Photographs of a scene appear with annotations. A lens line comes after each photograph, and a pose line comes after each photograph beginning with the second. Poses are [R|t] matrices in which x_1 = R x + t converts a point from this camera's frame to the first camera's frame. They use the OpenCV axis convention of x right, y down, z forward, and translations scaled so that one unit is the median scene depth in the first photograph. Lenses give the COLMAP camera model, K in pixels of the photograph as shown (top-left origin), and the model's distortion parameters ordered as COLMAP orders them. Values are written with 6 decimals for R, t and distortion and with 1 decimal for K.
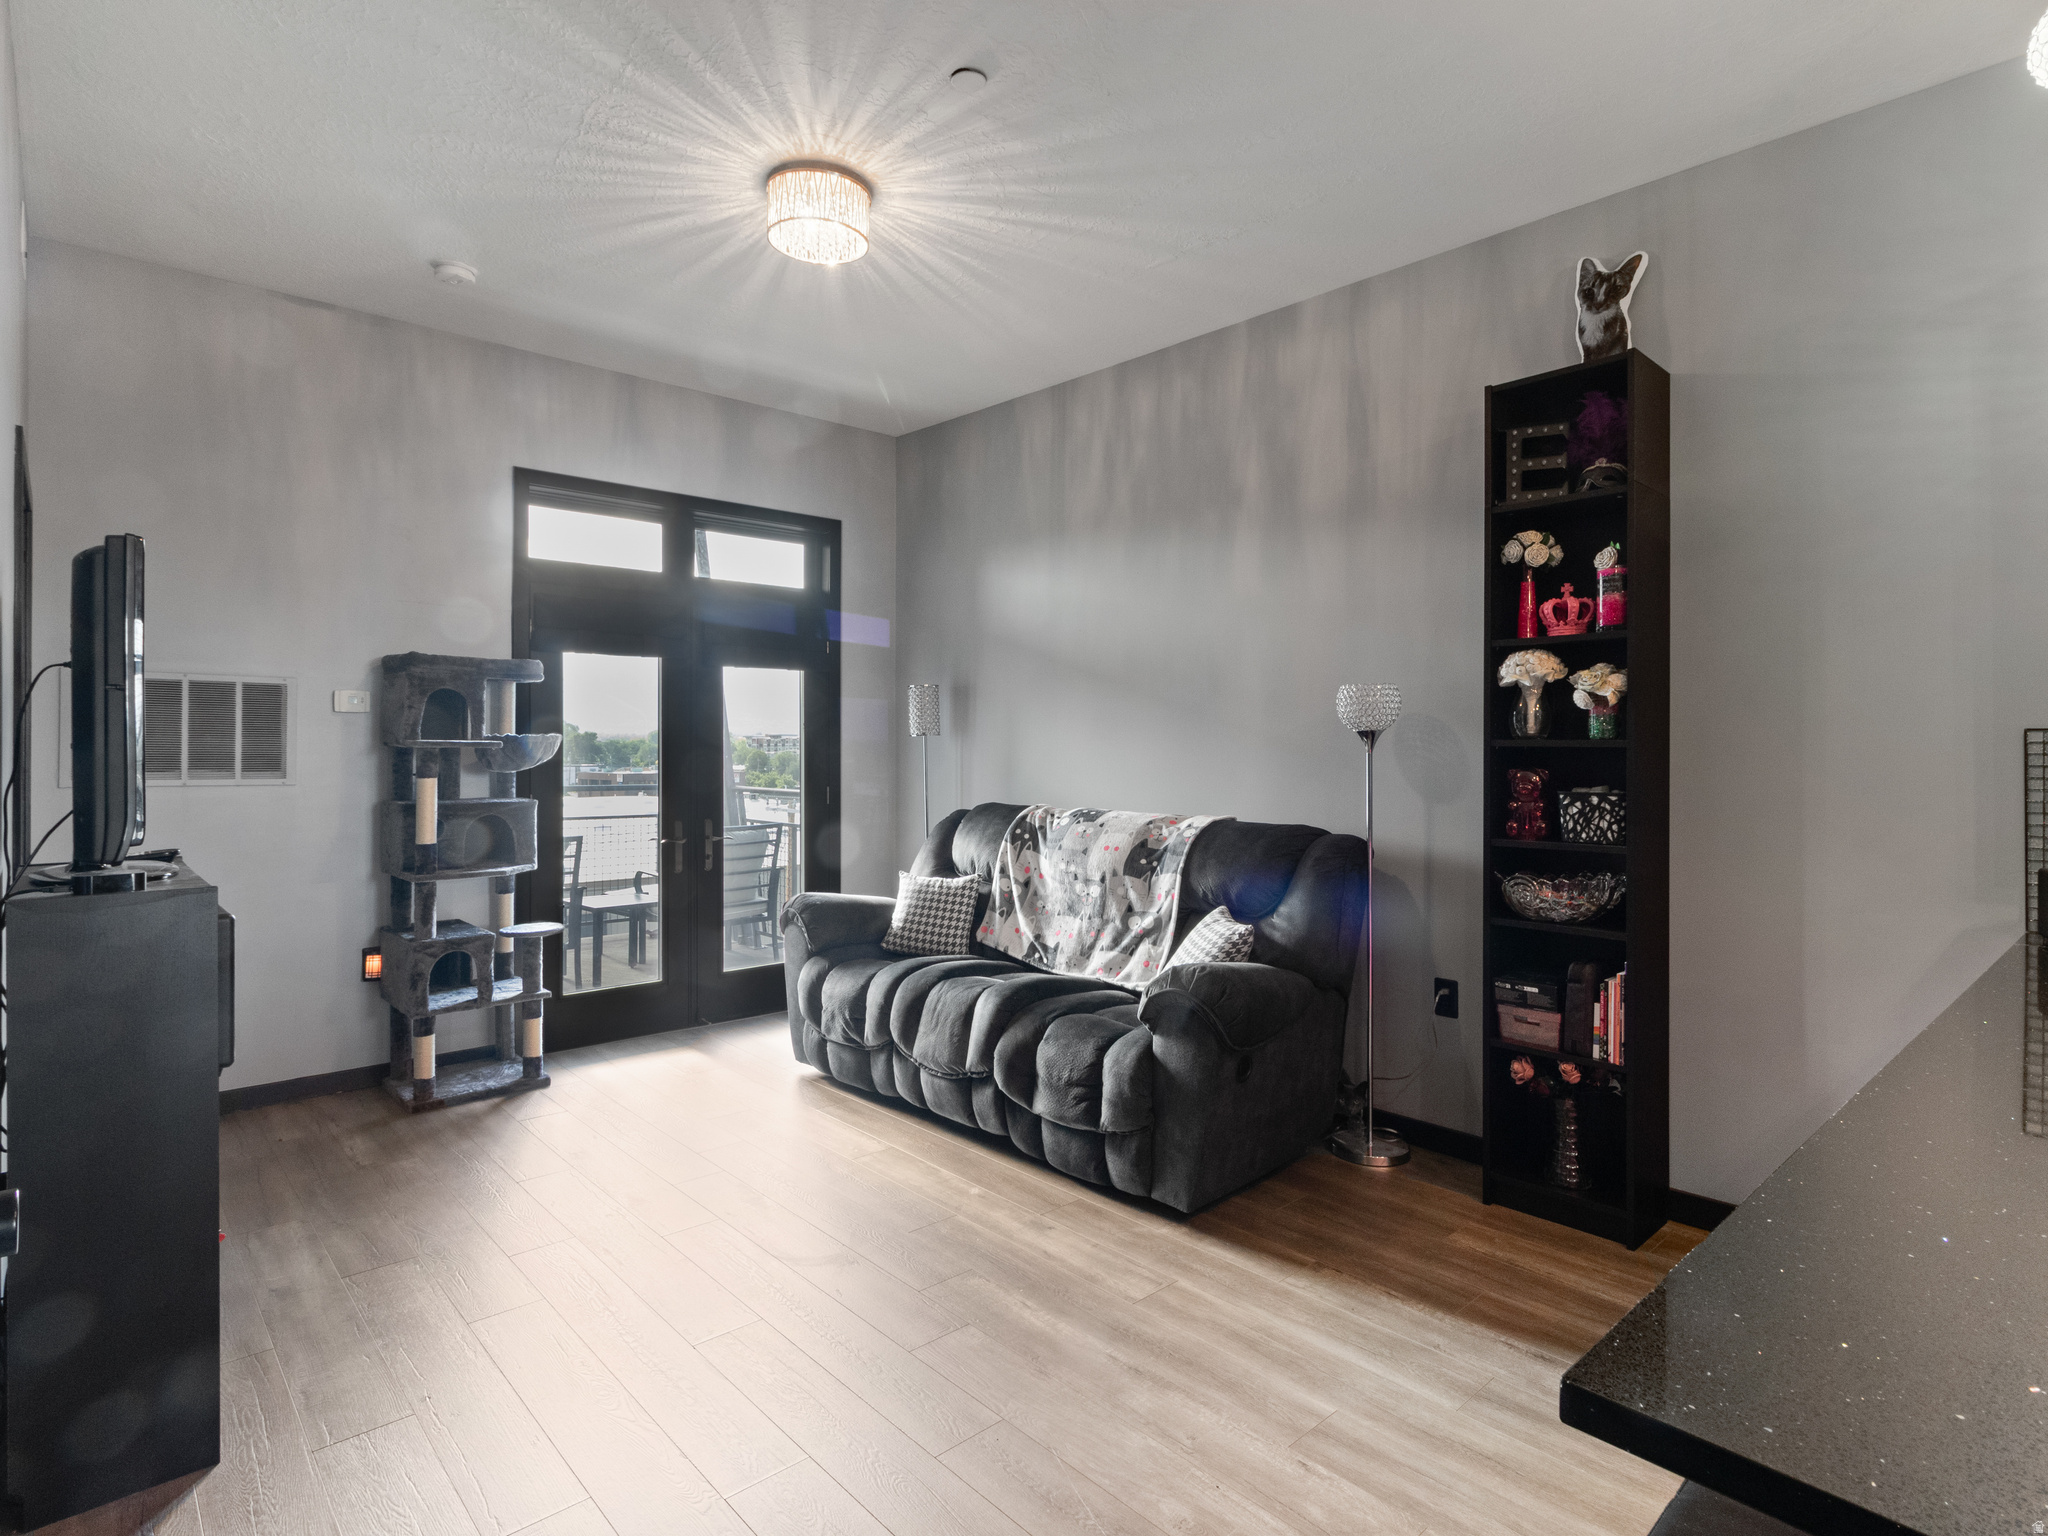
lens RADIAL K [[1086.0, 0, 1038.0], [0, 1086.0, 753.2], [0, 0, 1]] dist [-0.001526, 0.003984]
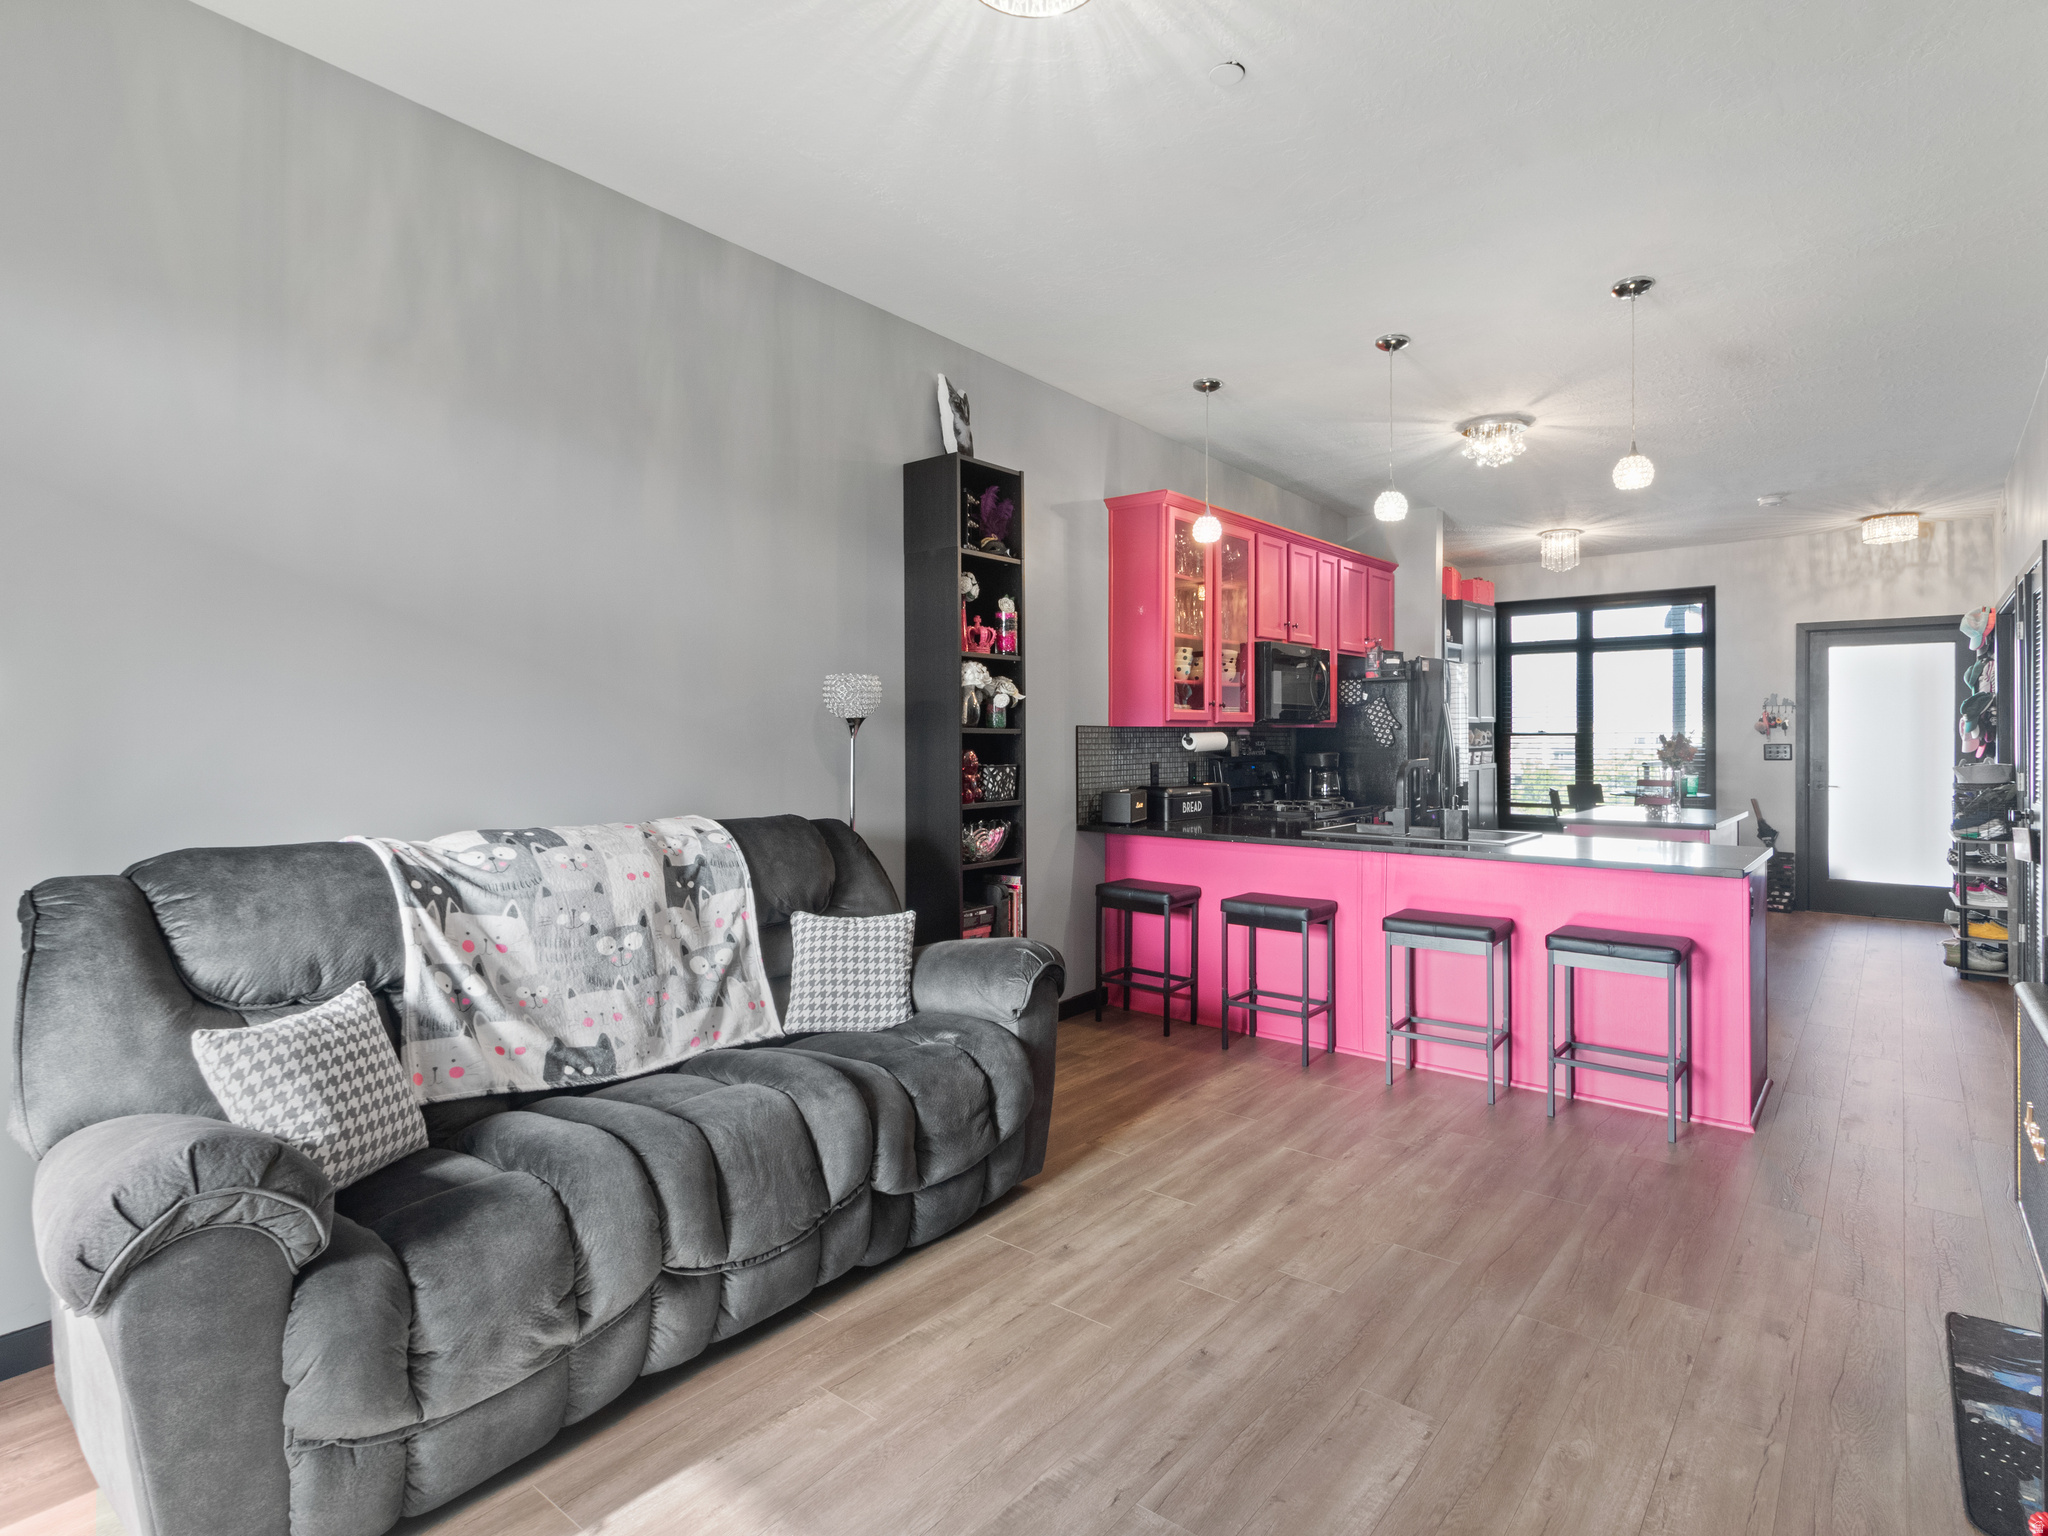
lens RADIAL K [[1086.0, 0, 1005.3], [0, 1086.0, 732.7], [0, 0, 1]] dist [-0.001526, 0.003984]
pose [[-0.149822, 0.000446, 0.988713, -0.670799], [-0.001018, 0.999999, -0.000605, -0.004733], [-0.988712, -0.001097, -0.149821, 0.881332]]
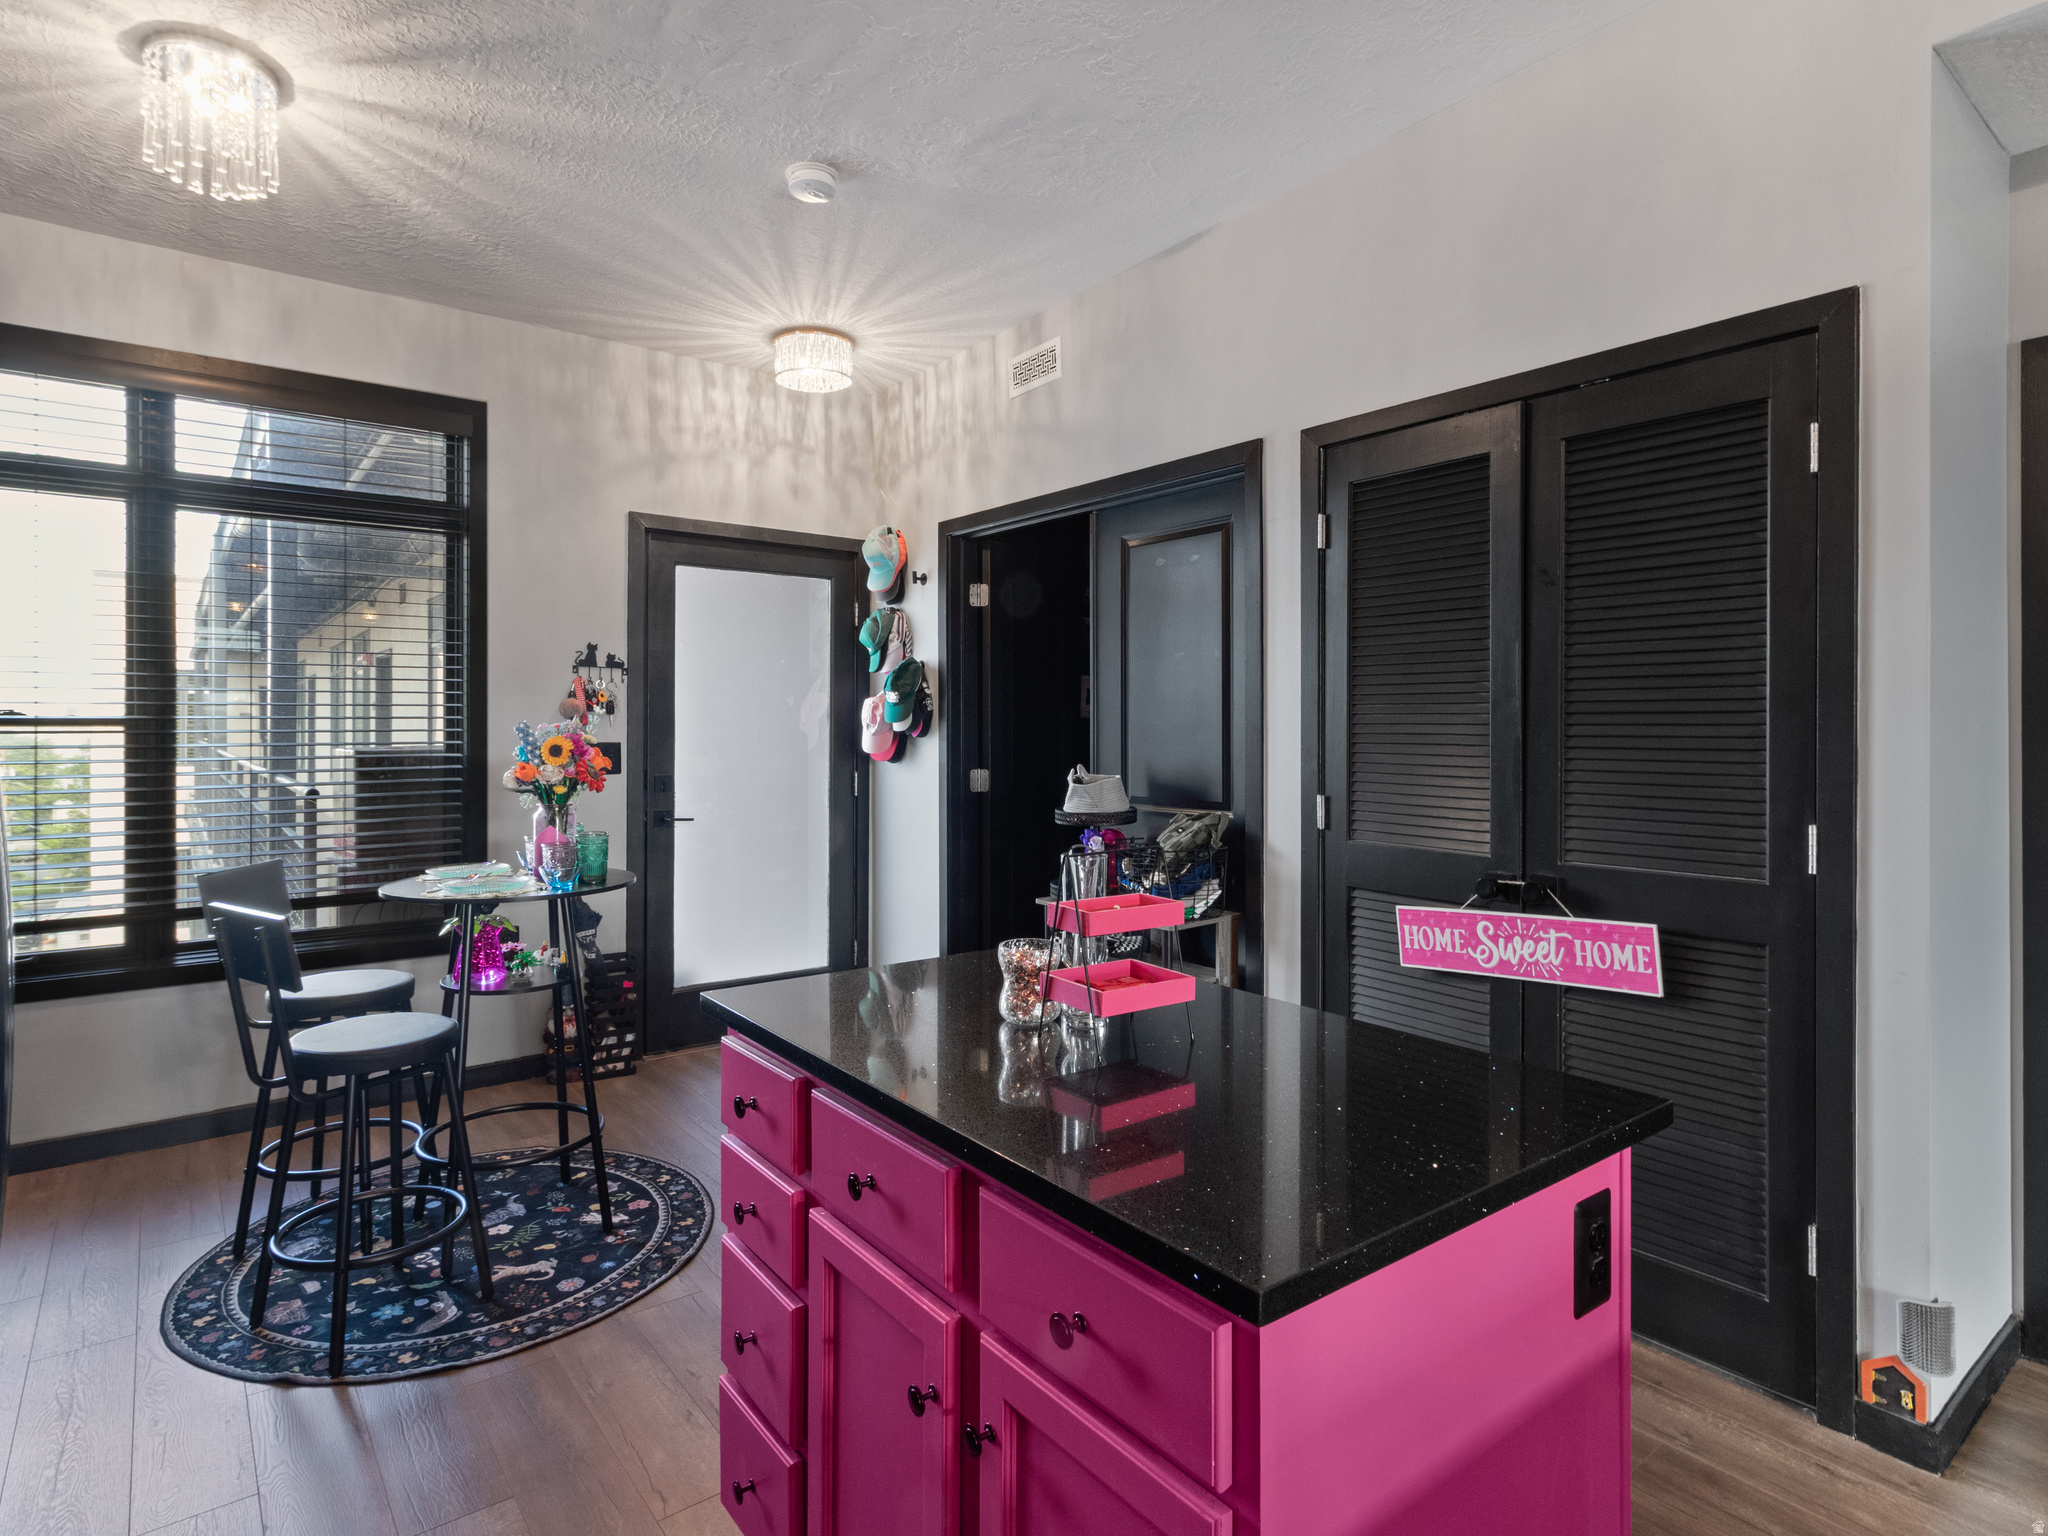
lens RADIAL K [[1086.0, 0, 1021.5], [0, 1086.0, 727.1], [0, 0, 1]] dist [-0.001526, 0.003984]
pose [[-0.998219, -0.001955, 0.059624, 0.601703], [-0.002080, 0.999996, -0.002023, 0.000249], [-0.059620, -0.002143, -0.998219, 0.187816]]
